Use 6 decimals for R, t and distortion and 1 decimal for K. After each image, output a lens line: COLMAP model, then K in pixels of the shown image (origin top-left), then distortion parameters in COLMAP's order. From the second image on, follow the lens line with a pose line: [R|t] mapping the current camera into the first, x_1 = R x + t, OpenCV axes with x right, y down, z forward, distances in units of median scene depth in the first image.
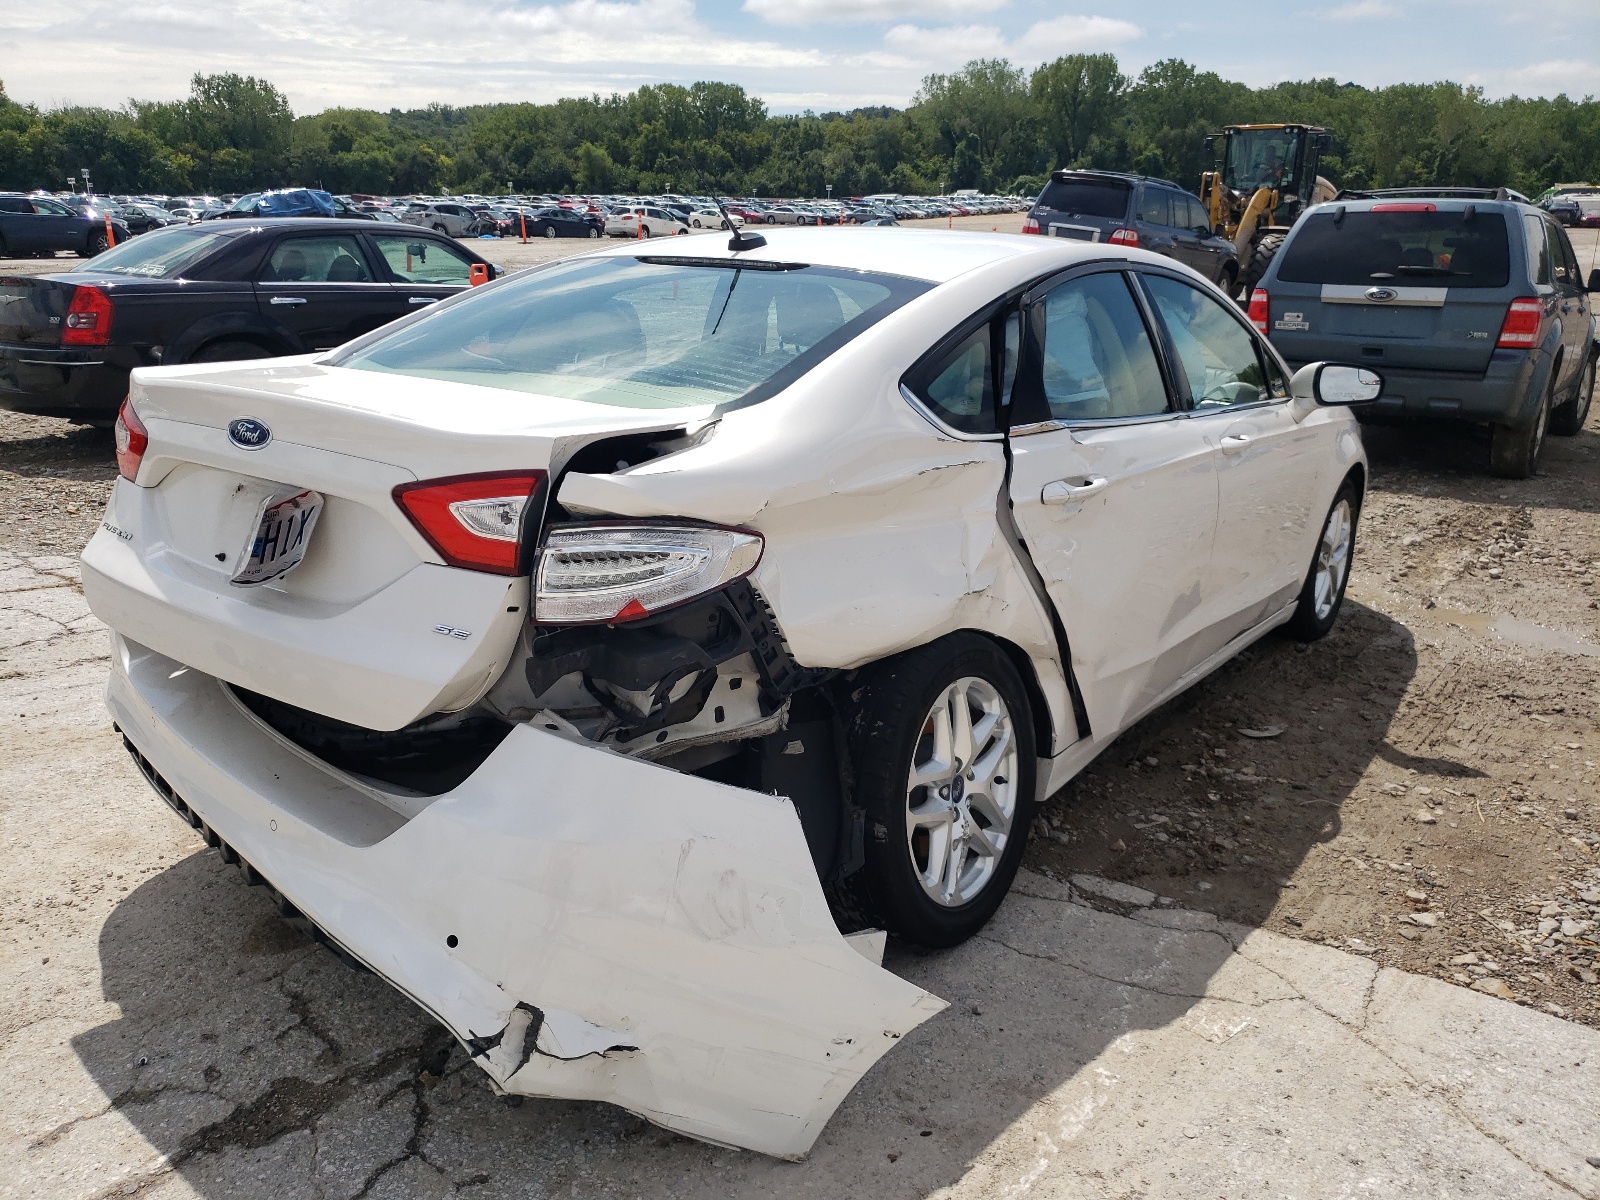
lens RADIAL K [[1201.4, 0, 793.8], [0, 1201.4, 594.2], [0, 0, 1]] dist [0.026334, -0.010536]
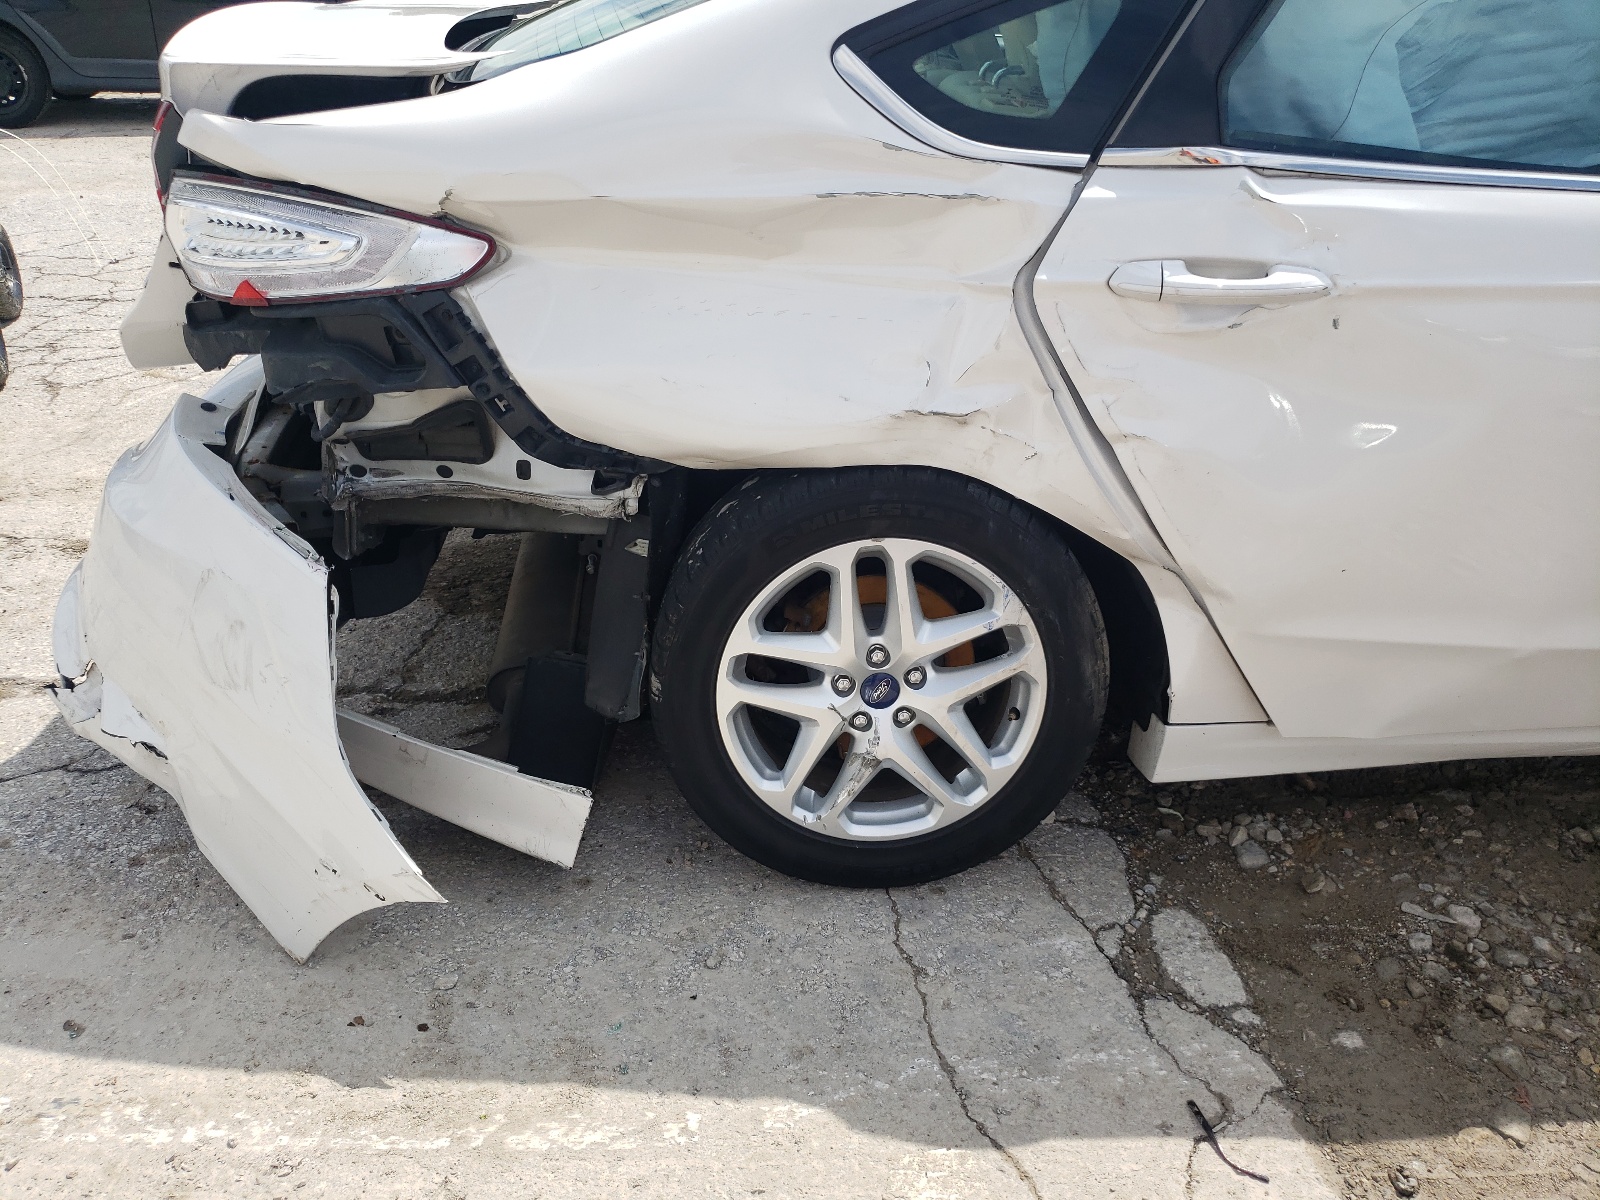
lens RADIAL K [[1201.4, 0, 799.6], [0, 1201.4, 607.7], [0, 0, 1]] dist [0.026334, -0.010536]
pose [[0.664216, 0.345689, -0.662810, 0.668525], [-0.197253, 0.936278, 0.290645, -0.090162], [0.721047, -0.062309, 0.690079, 0.606228]]
